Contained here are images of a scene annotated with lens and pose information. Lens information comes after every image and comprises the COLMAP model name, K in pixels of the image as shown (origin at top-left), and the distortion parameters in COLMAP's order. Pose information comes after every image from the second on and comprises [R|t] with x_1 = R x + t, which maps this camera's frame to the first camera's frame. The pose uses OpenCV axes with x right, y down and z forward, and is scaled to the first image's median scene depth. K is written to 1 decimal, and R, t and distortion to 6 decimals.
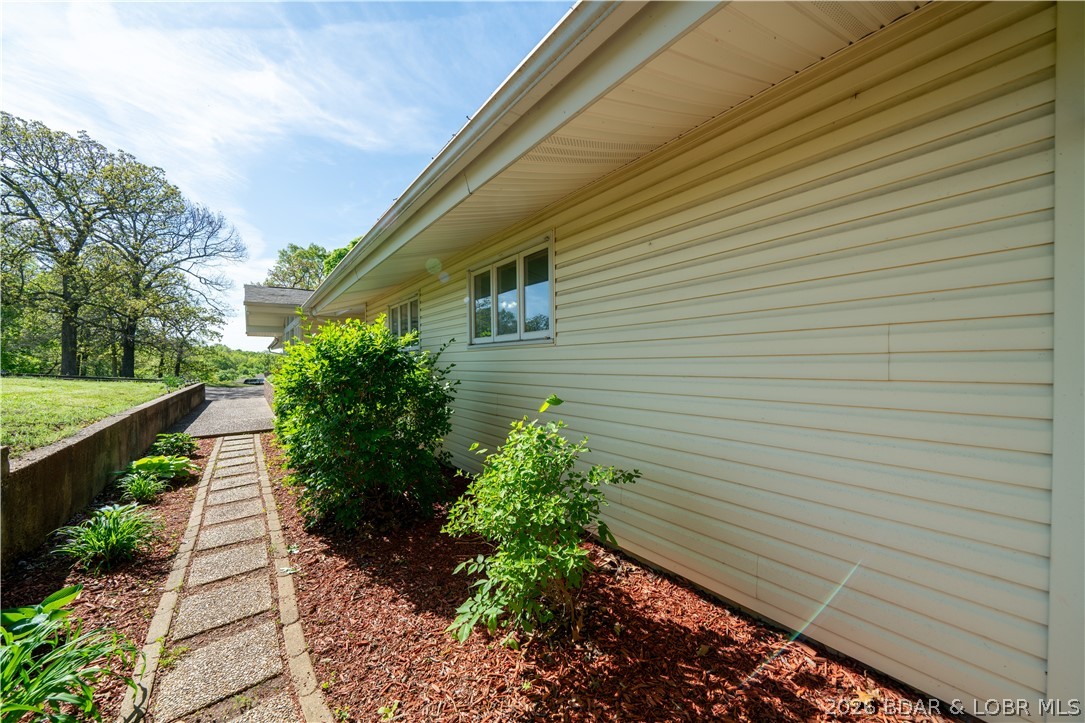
lens RADIAL K [[378.6, 0, 540.3], [0, 378.6, 360.7], [0, 0, 1]] dist [-0.000409, -0.000031]
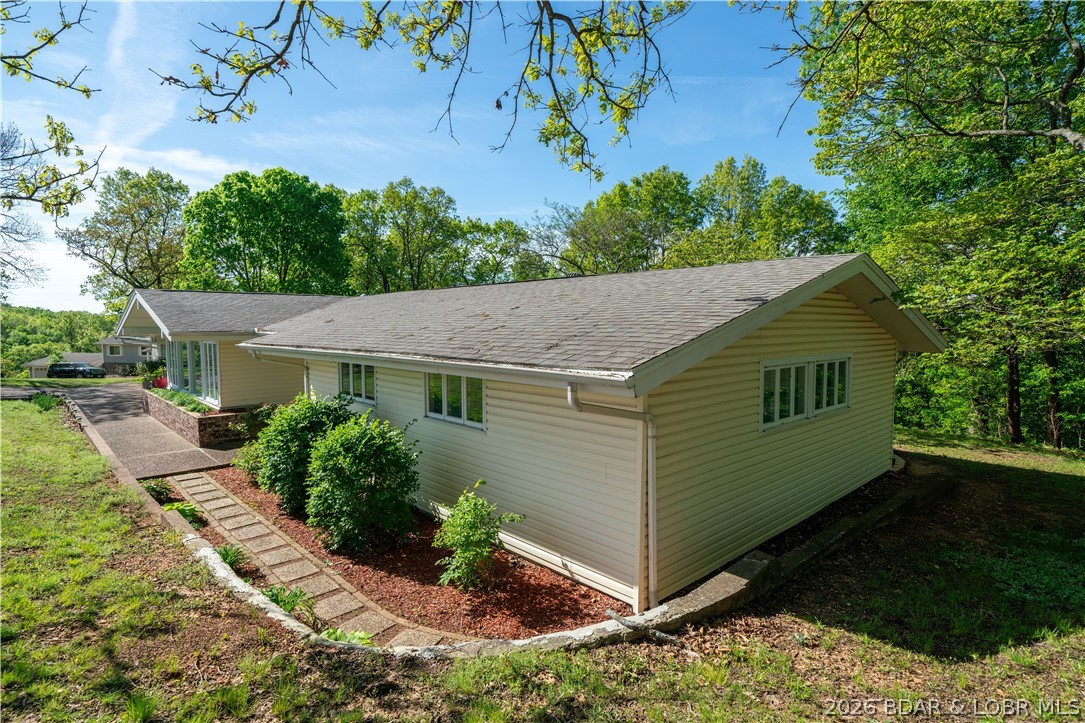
lens RADIAL K [[559.6, 0, 544.8], [0, 559.6, 363.2], [0, 0, 1]] dist [-0.000666, 0.000075]
pose [[0.995248, -0.002250, 0.097349, 0.085601], [-0.005216, 0.997066, 0.076368, -0.820556], [-0.097235, -0.076512, 0.992316, -2.107426]]
